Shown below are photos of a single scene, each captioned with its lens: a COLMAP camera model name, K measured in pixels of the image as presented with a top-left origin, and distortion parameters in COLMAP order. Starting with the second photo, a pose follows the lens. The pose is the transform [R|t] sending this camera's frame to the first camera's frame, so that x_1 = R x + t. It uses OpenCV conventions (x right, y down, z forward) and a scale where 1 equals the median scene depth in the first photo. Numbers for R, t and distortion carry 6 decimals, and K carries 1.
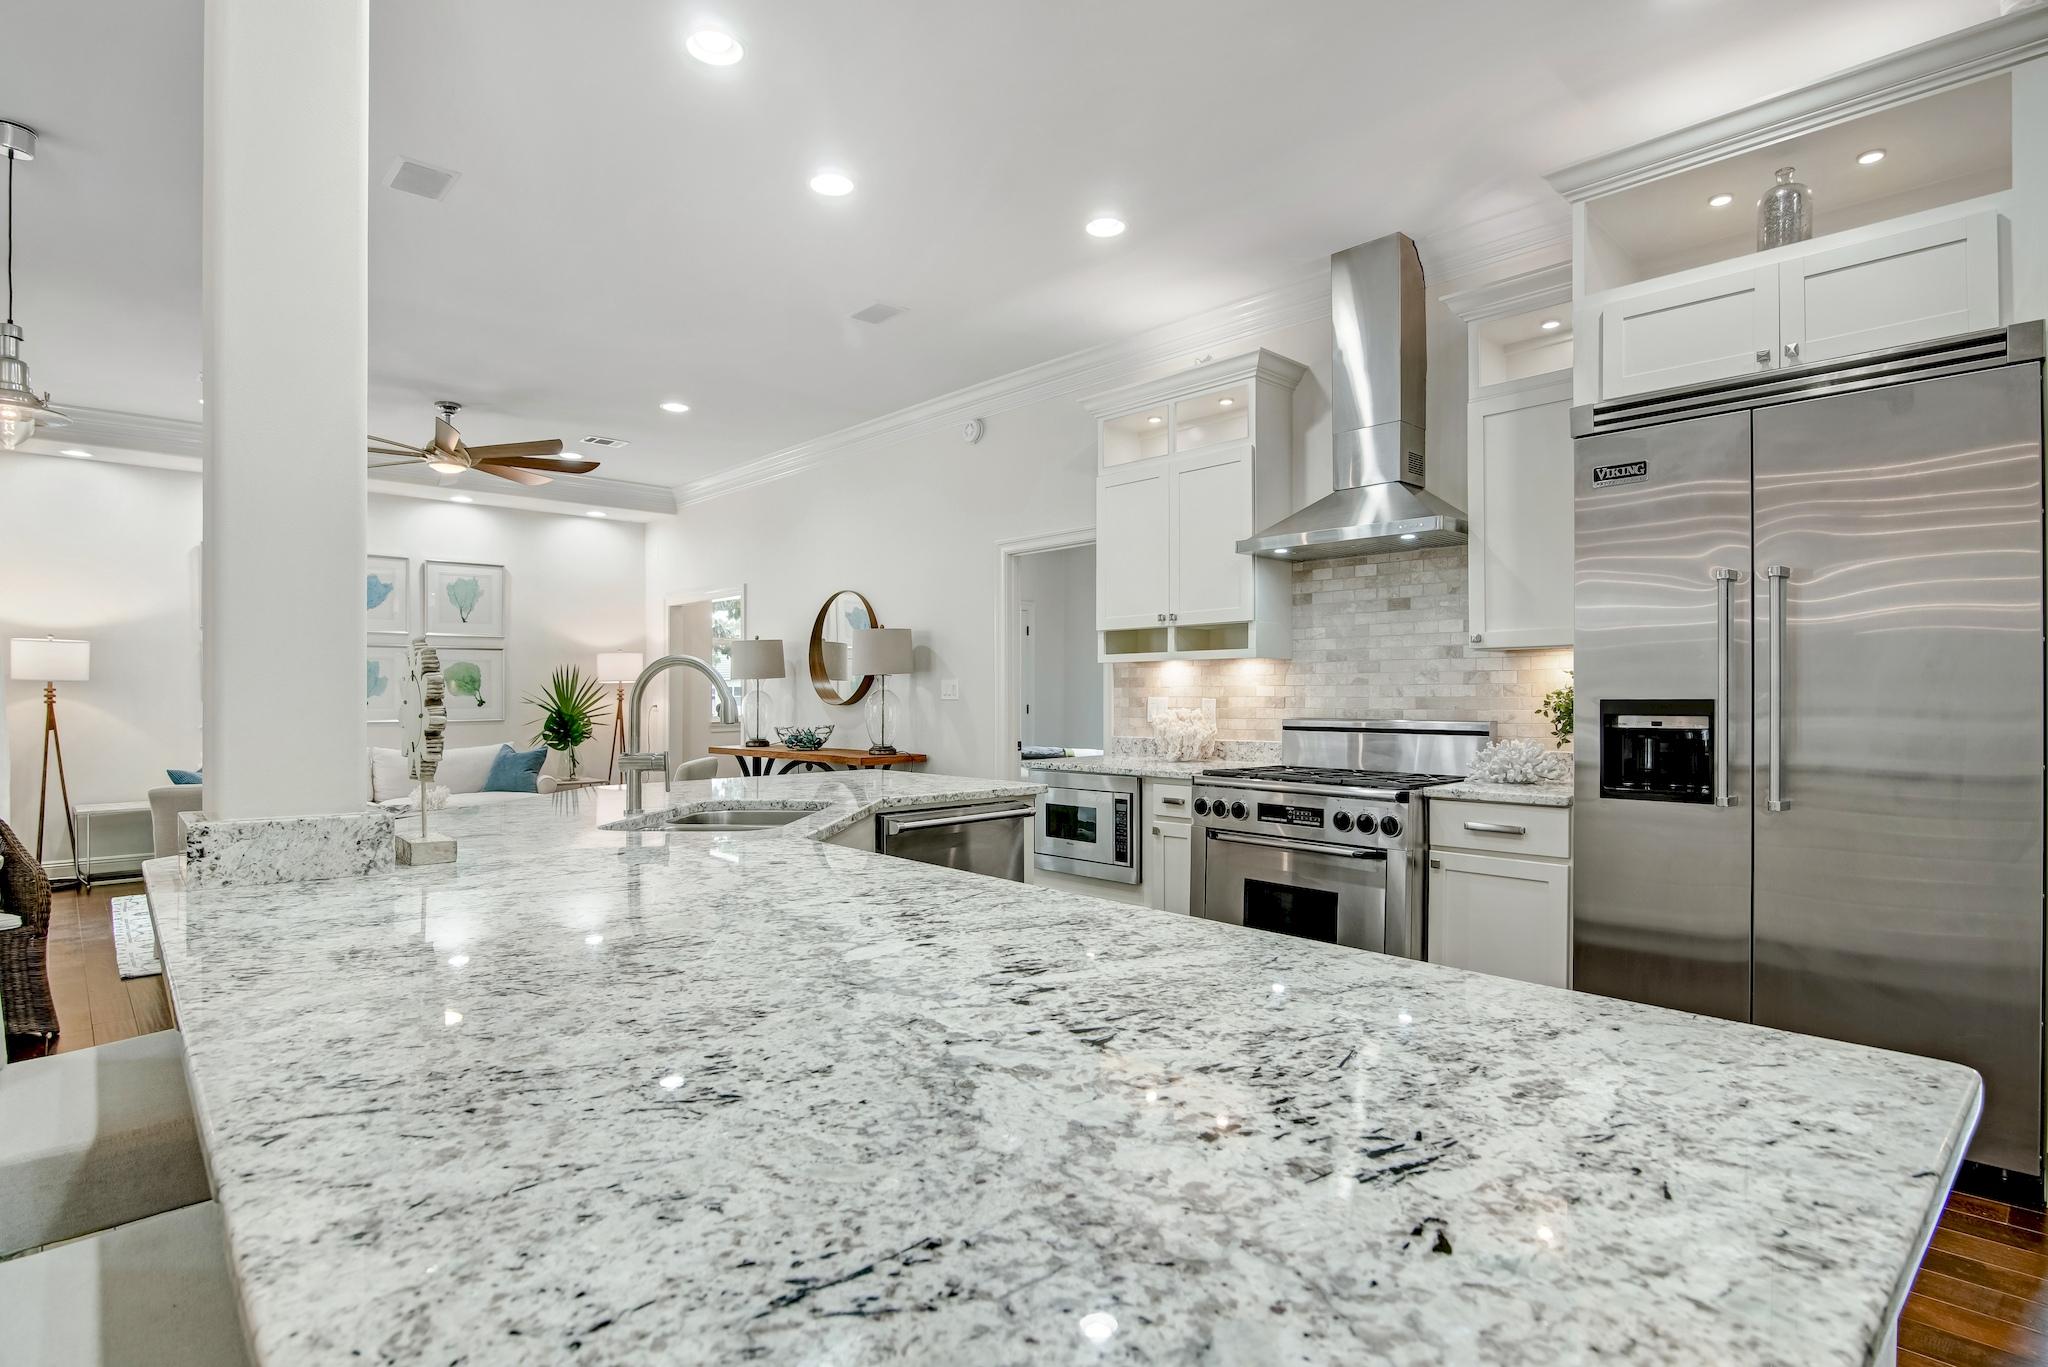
lens RADIAL K [[1039.0, 0, 1021.0], [0, 1039.0, 704.9], [0, 0, 1]] dist [-0.029461, 0.003774]
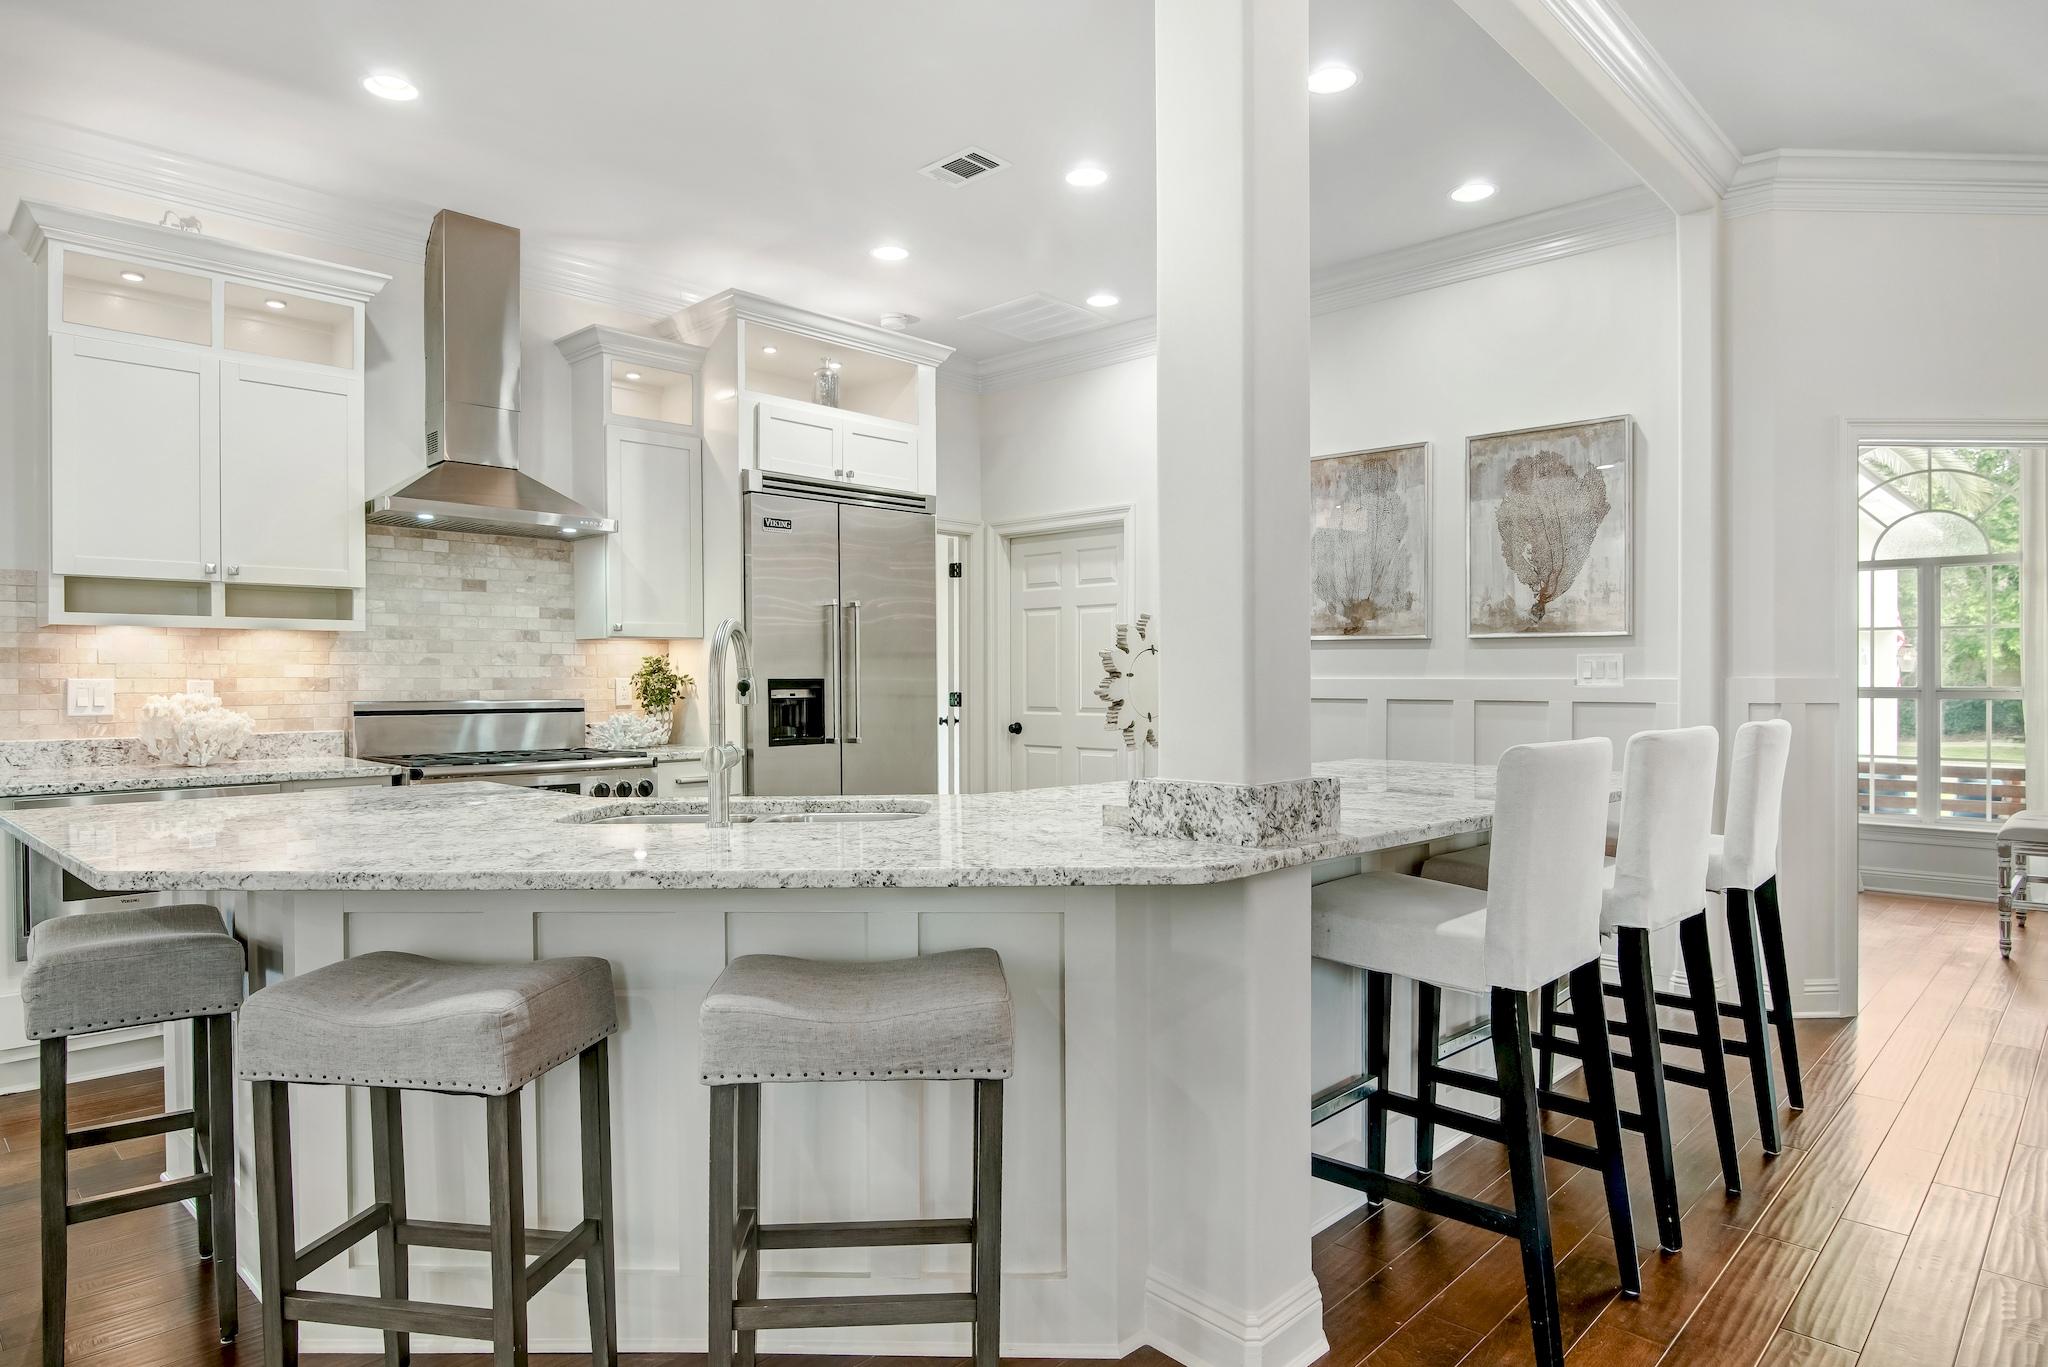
lens RADIAL K [[1175.1, 0, 1027.5], [0, 1175.1, 709.6], [0, 0, 1]] dist [-0.017013, -0.000043]
pose [[-0.060462, -0.021903, 0.997930, -0.746688], [0.012608, 0.999663, 0.022705, 0.003878], [-0.998091, 0.013955, -0.060165, 0.496816]]
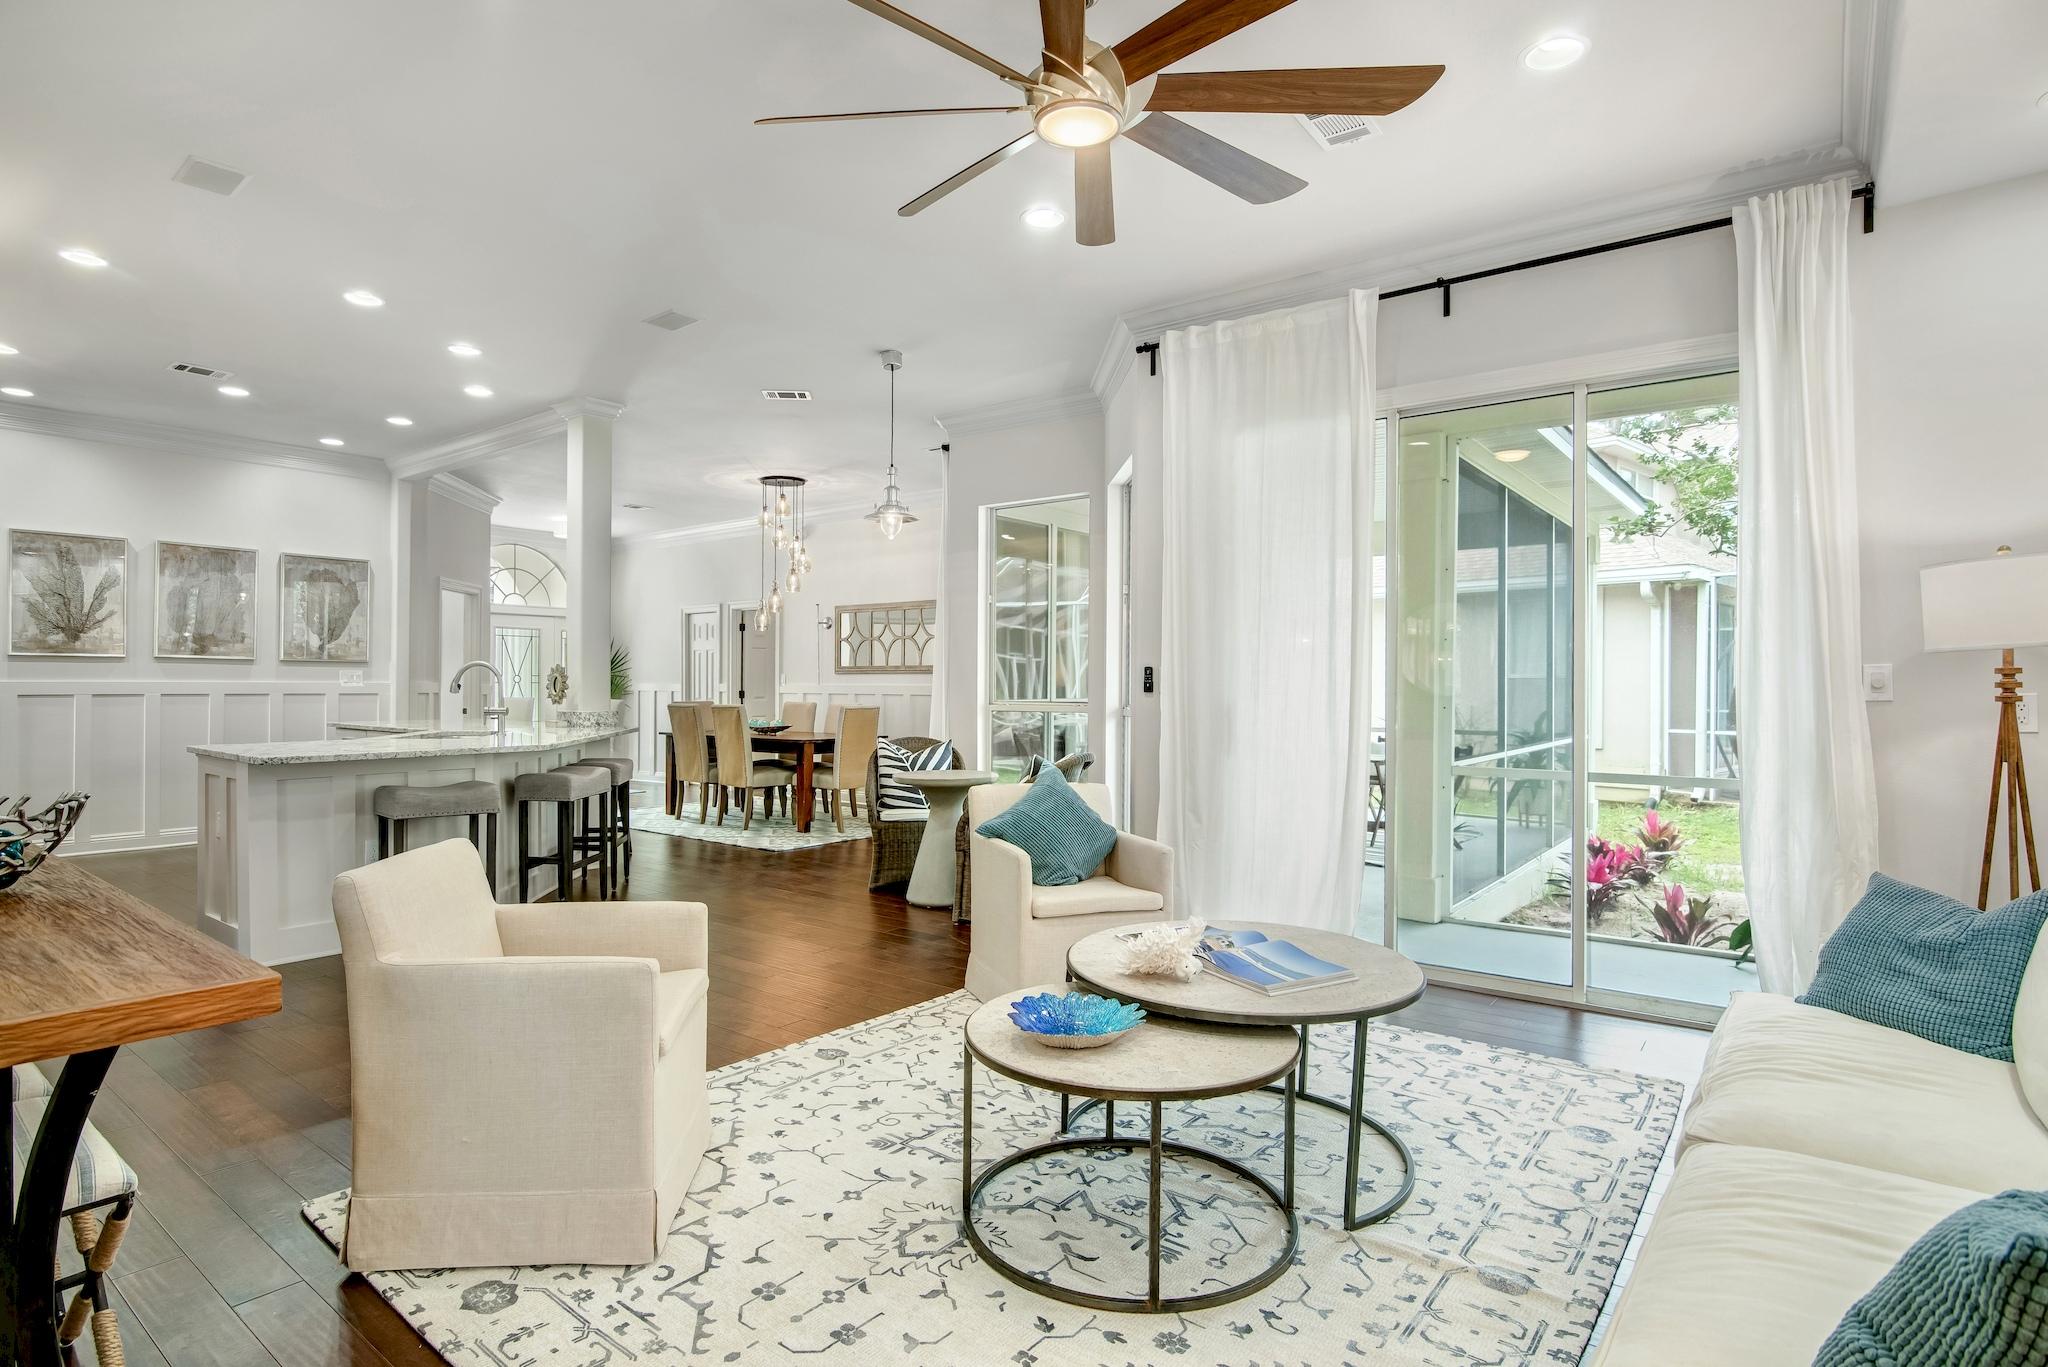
lens RADIAL K [[1039.0, 0, 1009.5], [0, 1039.0, 700.3], [0, 0, 1]] dist [-0.029461, 0.003774]
pose [[-0.987714, -0.000562, -0.156272, -0.658607], [-0.005019, 0.999592, 0.028133, -0.018810], [0.156192, 0.028572, -0.987313, 1.970839]]
